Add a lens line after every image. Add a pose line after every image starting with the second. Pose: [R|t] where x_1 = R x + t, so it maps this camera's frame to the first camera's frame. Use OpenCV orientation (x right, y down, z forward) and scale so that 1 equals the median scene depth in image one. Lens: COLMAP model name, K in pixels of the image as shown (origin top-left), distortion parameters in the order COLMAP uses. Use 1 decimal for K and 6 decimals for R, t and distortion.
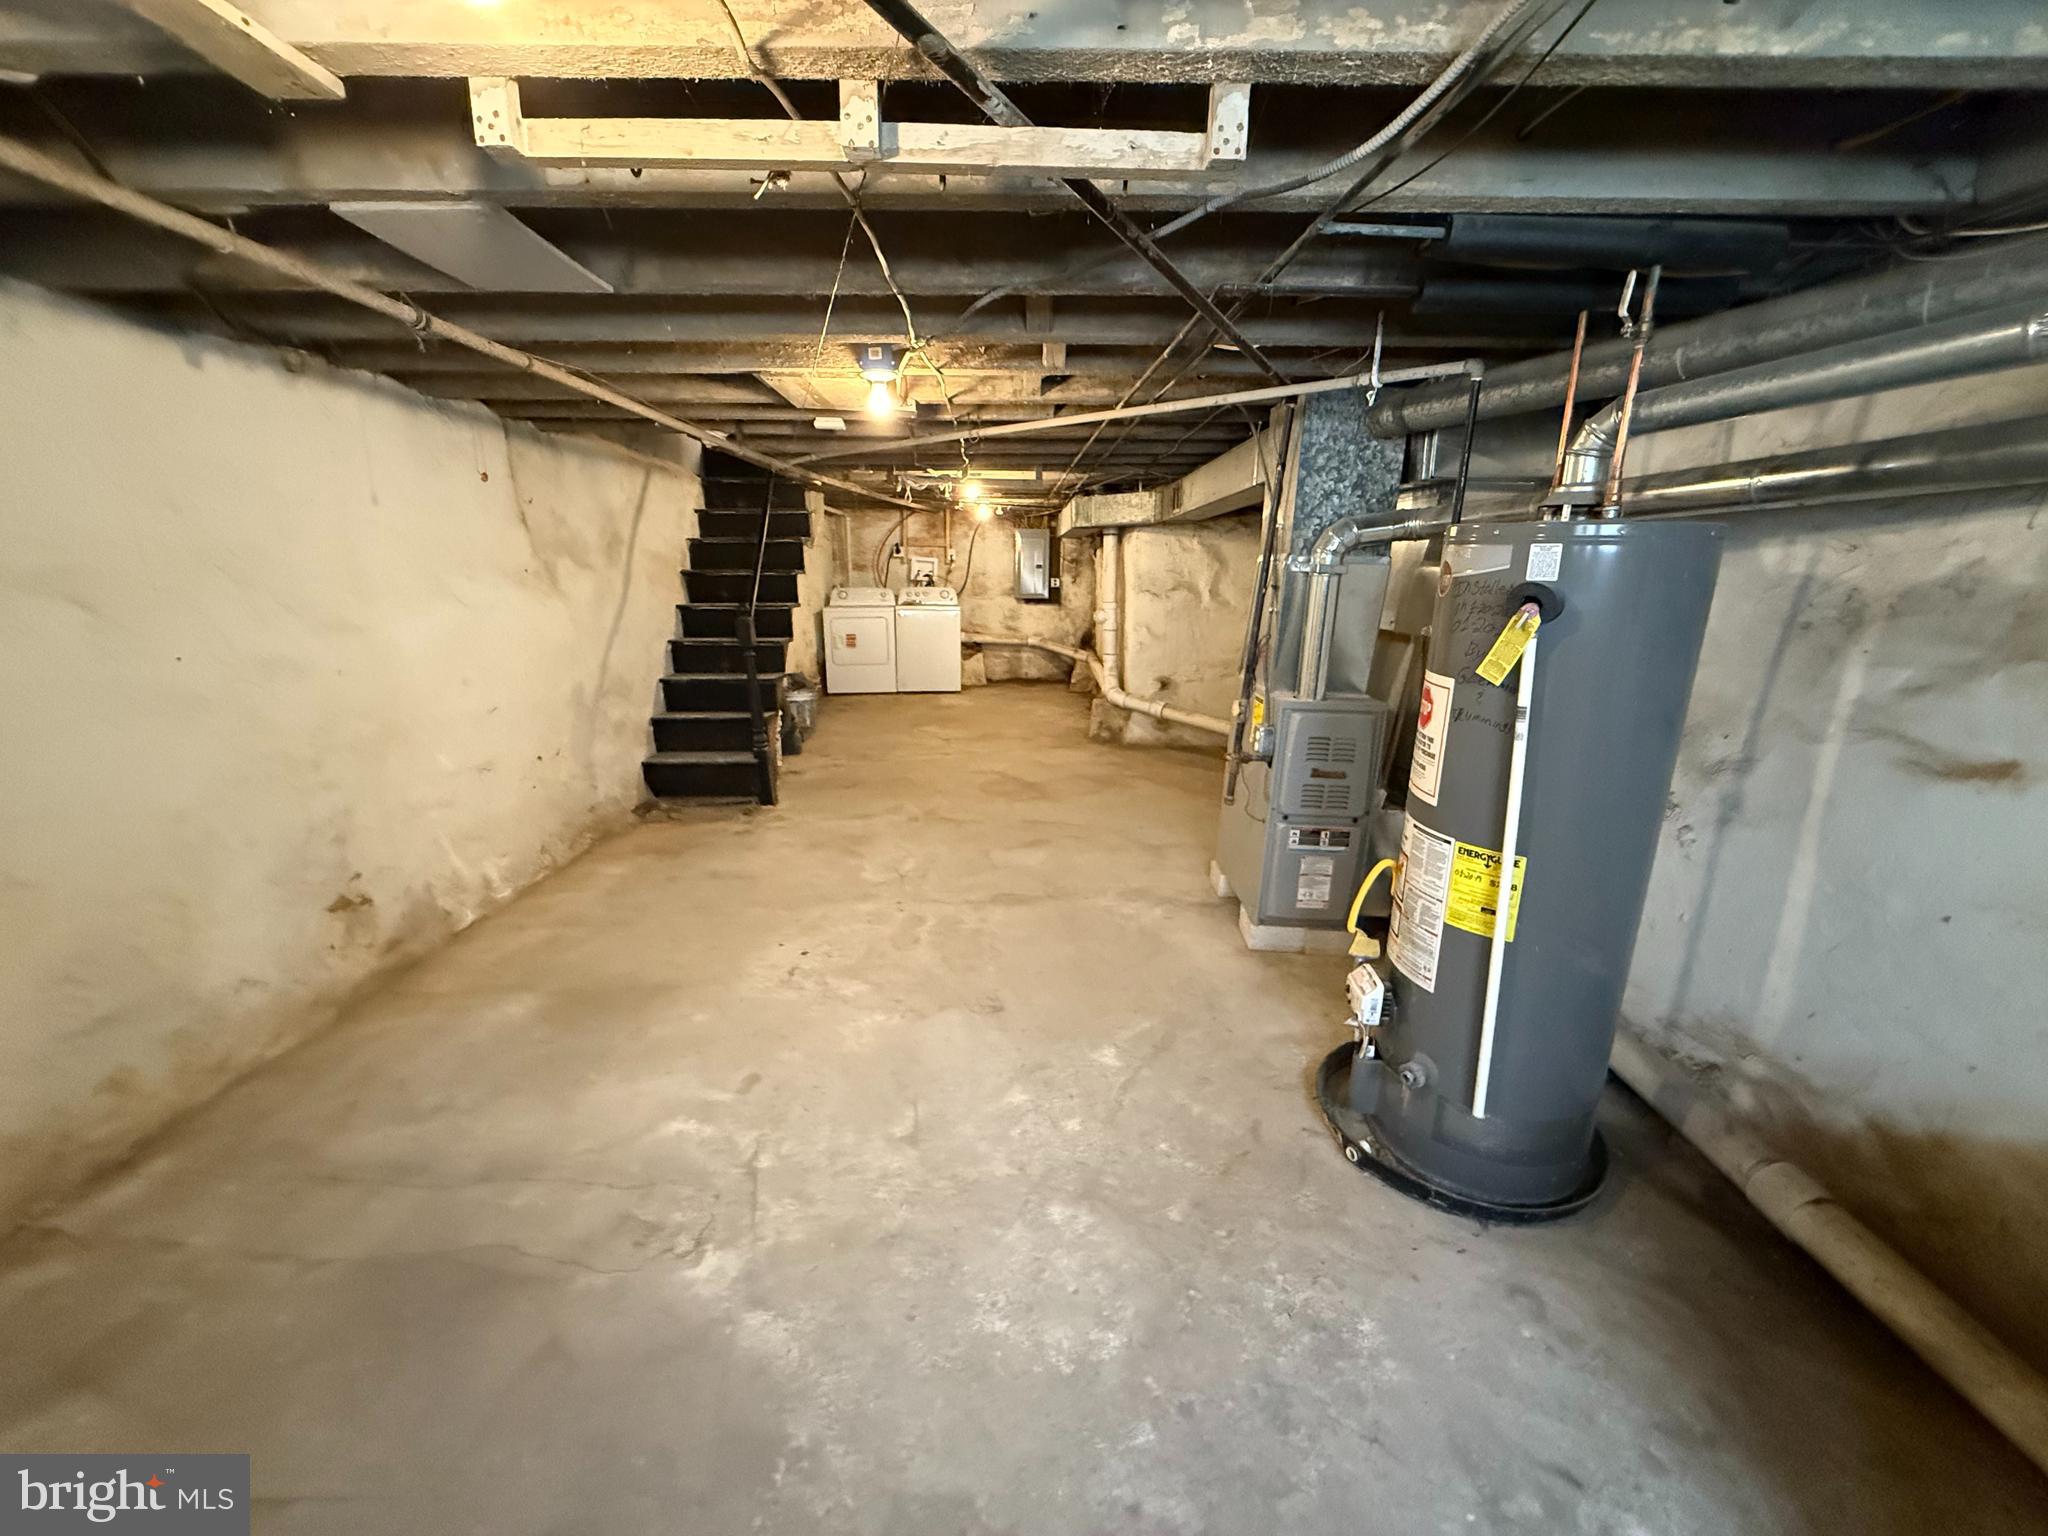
lens RADIAL K [[815.3, 0, 1022.2], [0, 815.3, 773.0], [0, 0, 1]] dist [0.000507, -0.000004]
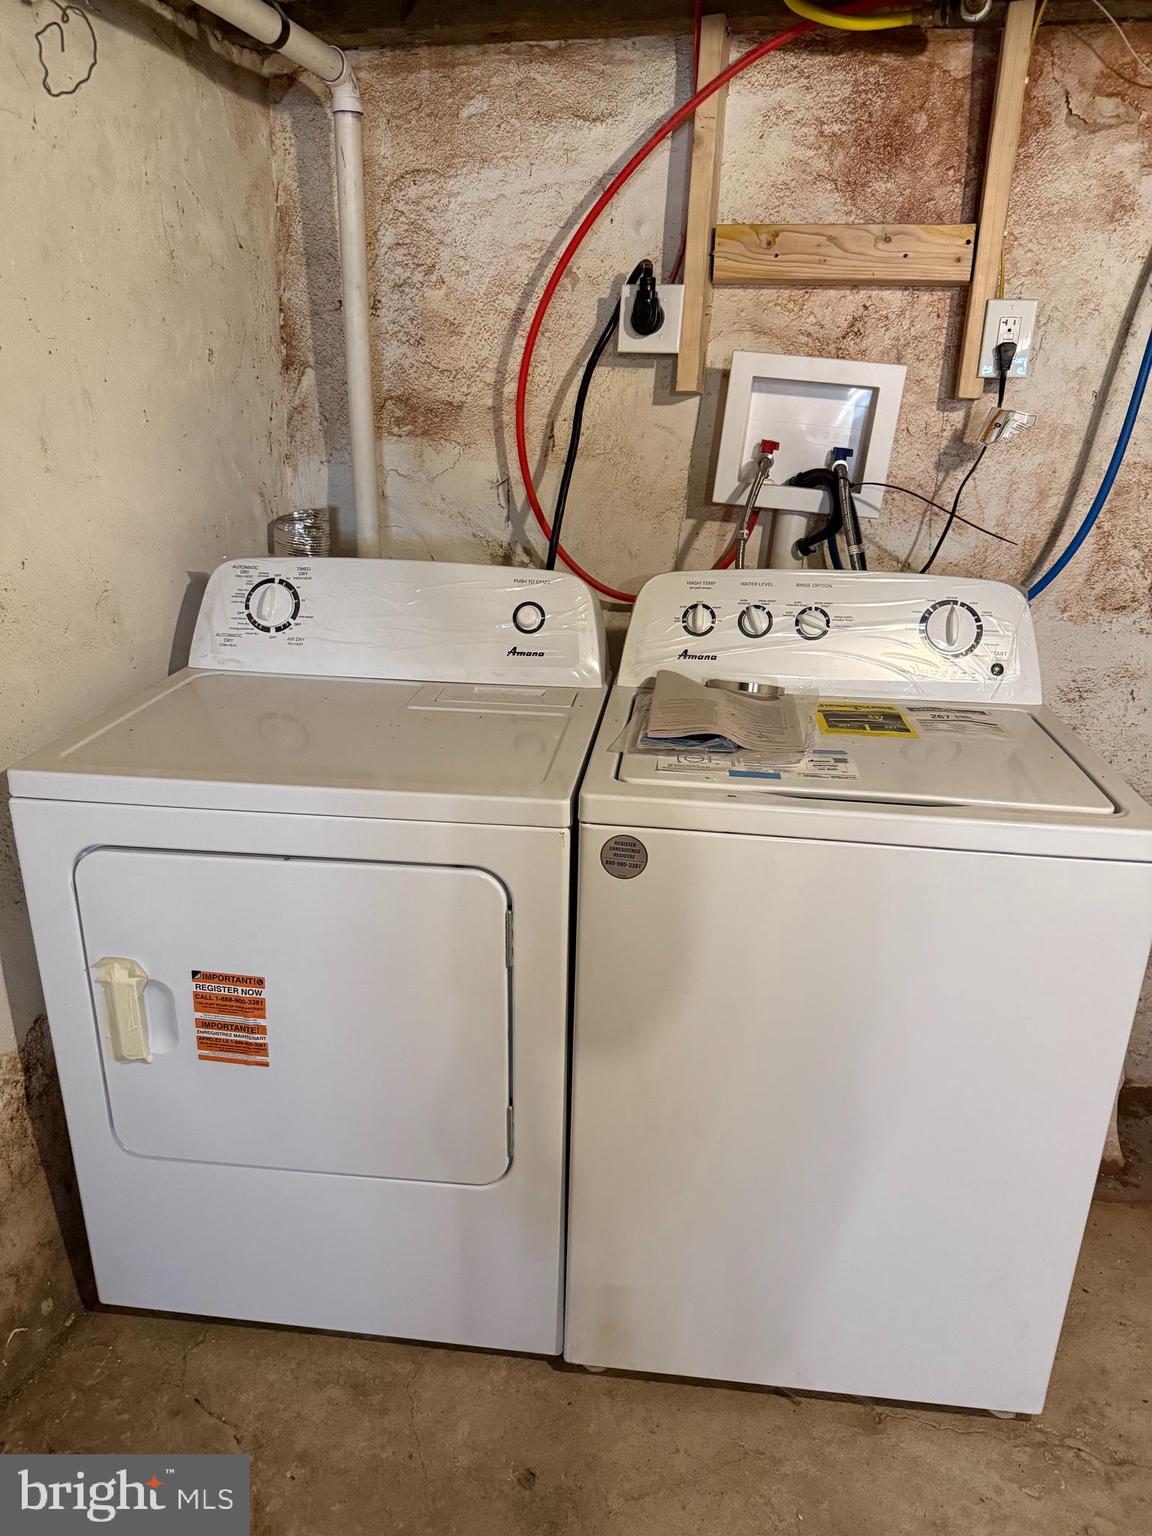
lens RADIAL K [[1042.0, 0, 572.3], [0, 1042.0, 764.6], [0, 0, 1]] dist [0.004694, 0.000458]
pose [[0.975934, 0.078789, -0.203334, -0.123304], [-0.061315, 0.993975, 0.090857, -0.210918], [0.209267, -0.076203, 0.974885, 0.824529]]
